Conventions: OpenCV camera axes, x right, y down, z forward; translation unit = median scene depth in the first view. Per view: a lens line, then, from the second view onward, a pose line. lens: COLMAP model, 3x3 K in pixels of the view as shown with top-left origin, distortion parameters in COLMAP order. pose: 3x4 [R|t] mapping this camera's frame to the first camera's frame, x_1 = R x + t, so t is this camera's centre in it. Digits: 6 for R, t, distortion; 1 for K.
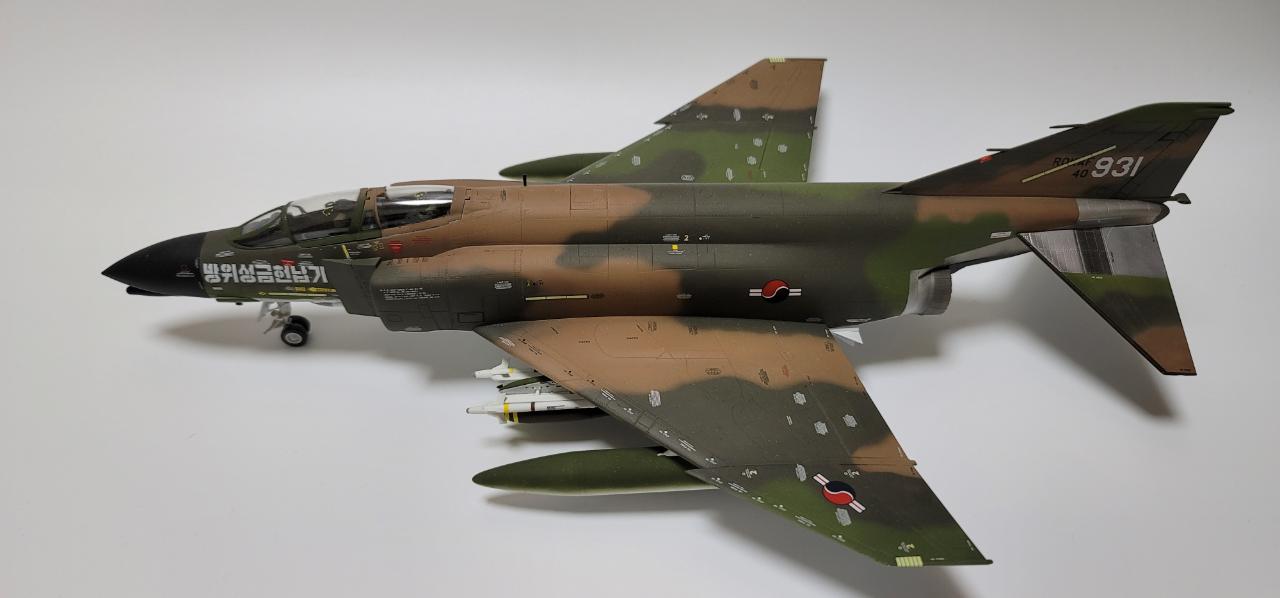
lens RADIAL K [[975.3, 0, 640.0], [0, 975.3, 299.0], [0, 0, 1]] dist [0.005672, 0.006554]
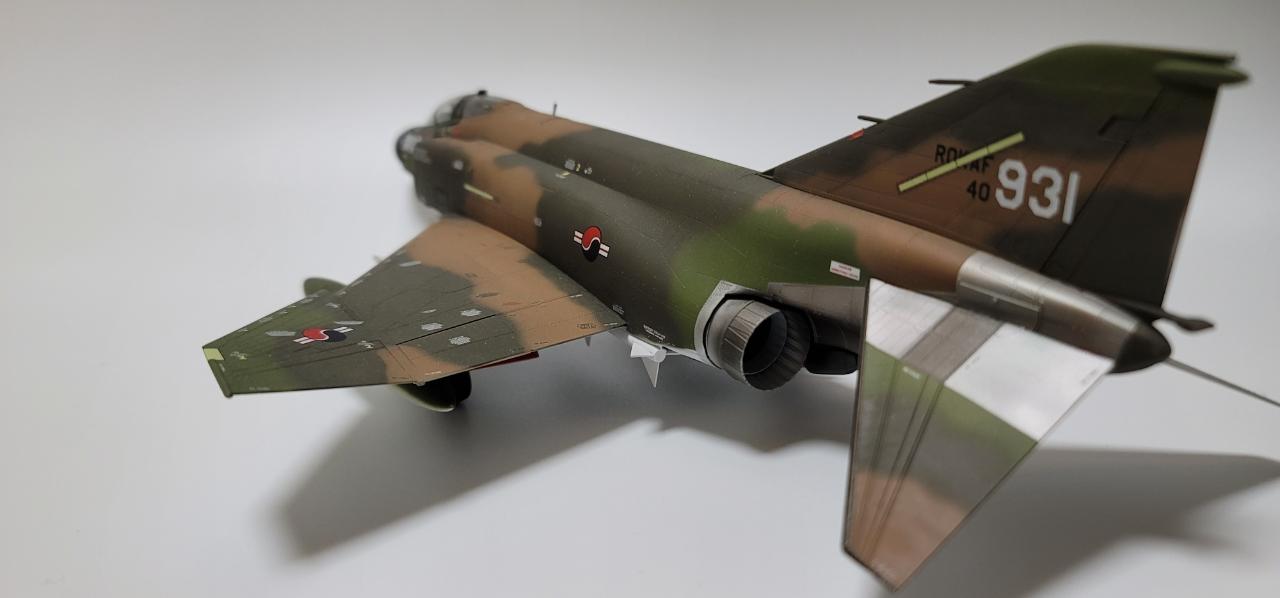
lens RADIAL K [[975.3, 0, 640.0], [0, 975.3, 299.0], [0, 0, 1]] dist [0.005672, 0.006554]
pose [[0.498137, 0.267670, -0.824750, 0.820069], [-0.634219, 0.761089, -0.136050, 0.108906], [0.591292, 0.590844, 0.548888, 0.629927]]
